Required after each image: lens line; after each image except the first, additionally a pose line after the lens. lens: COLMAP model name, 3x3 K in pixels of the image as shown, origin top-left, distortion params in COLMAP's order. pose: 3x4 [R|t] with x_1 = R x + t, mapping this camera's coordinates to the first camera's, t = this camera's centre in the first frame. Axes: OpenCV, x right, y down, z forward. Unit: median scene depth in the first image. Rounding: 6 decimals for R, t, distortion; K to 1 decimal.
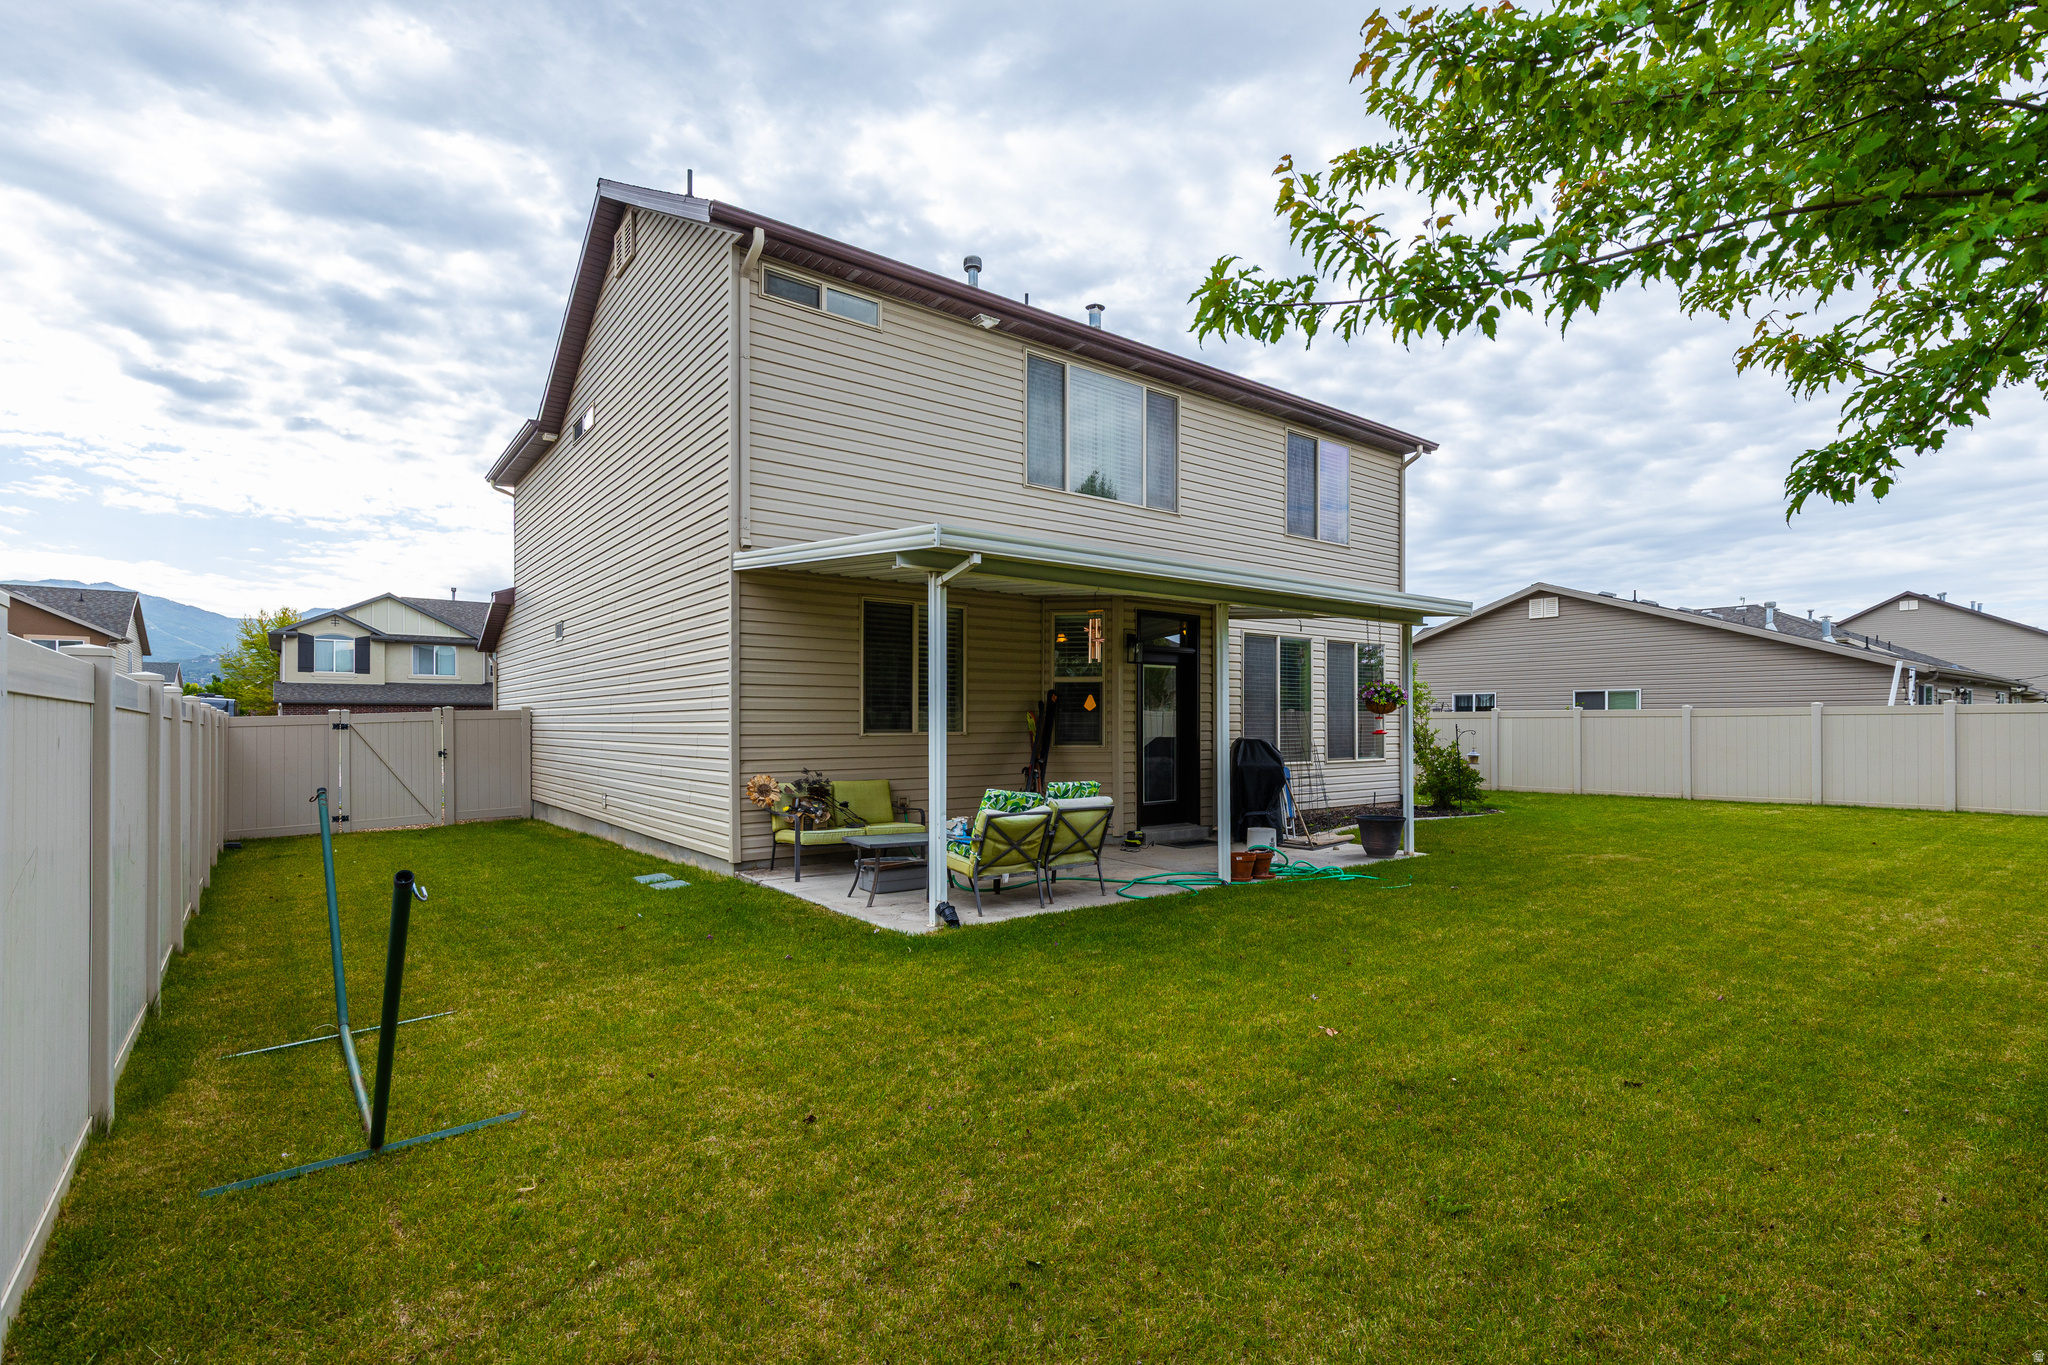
lens RADIAL K [[936.7, 0, 1045.7], [0, 936.7, 671.5], [0, 0, 1]] dist [0.009536, 0.000065]
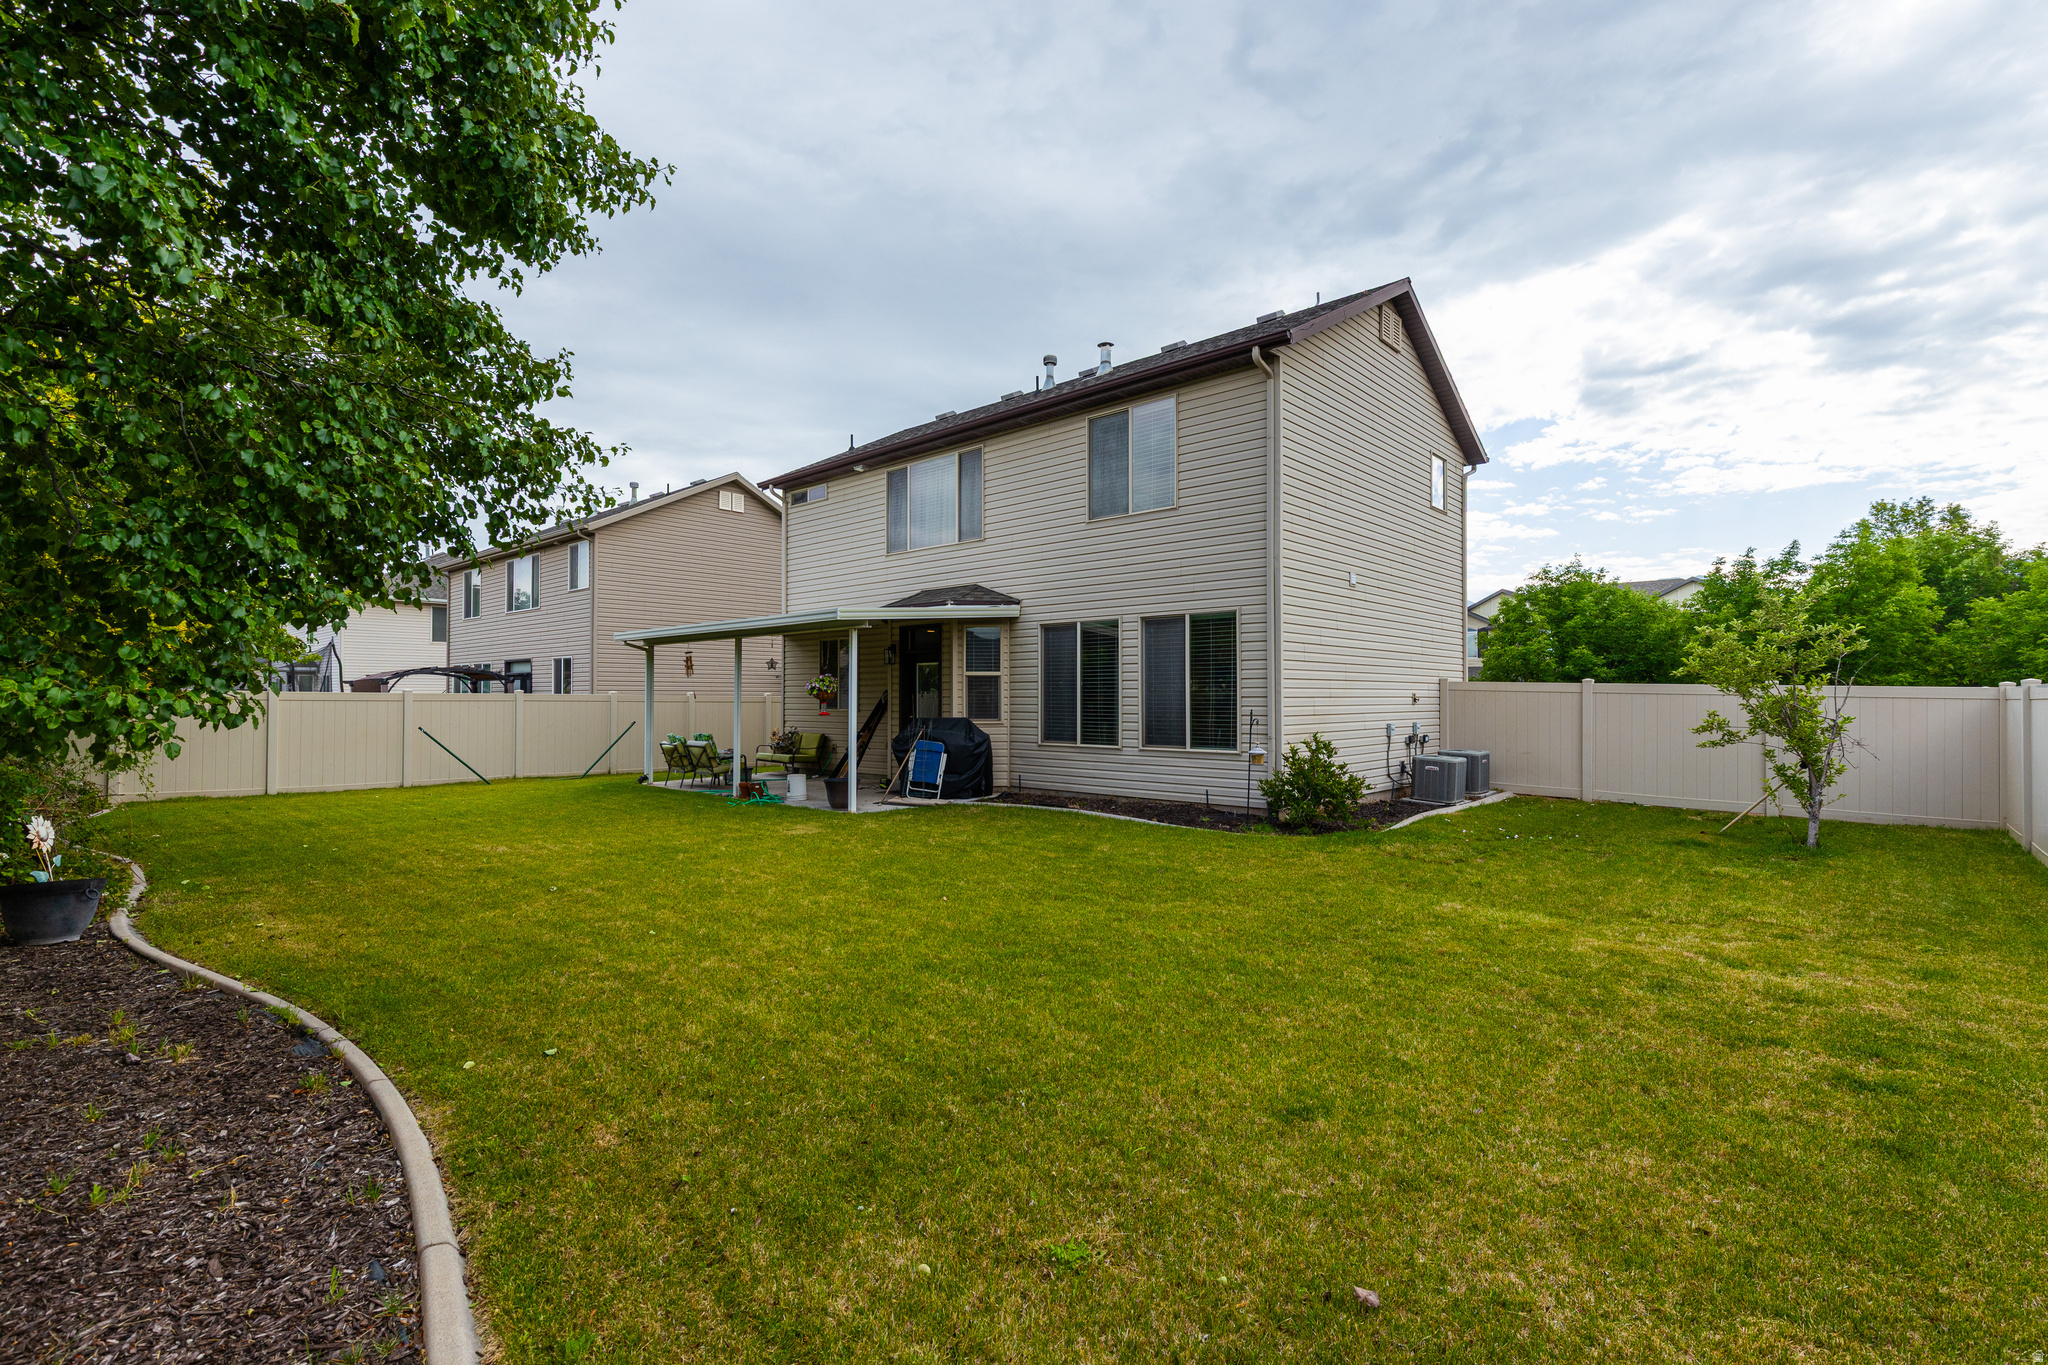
lens RADIAL K [[936.7, 0, 1045.7], [0, 936.7, 671.5], [0, 0, 1]] dist [0.009536, 0.000065]
pose [[0.183296, -0.024423, -0.982754, 1.257408], [0.052640, 0.998501, -0.014996, 0.029406], [0.981647, -0.048984, 0.184307, 0.754762]]
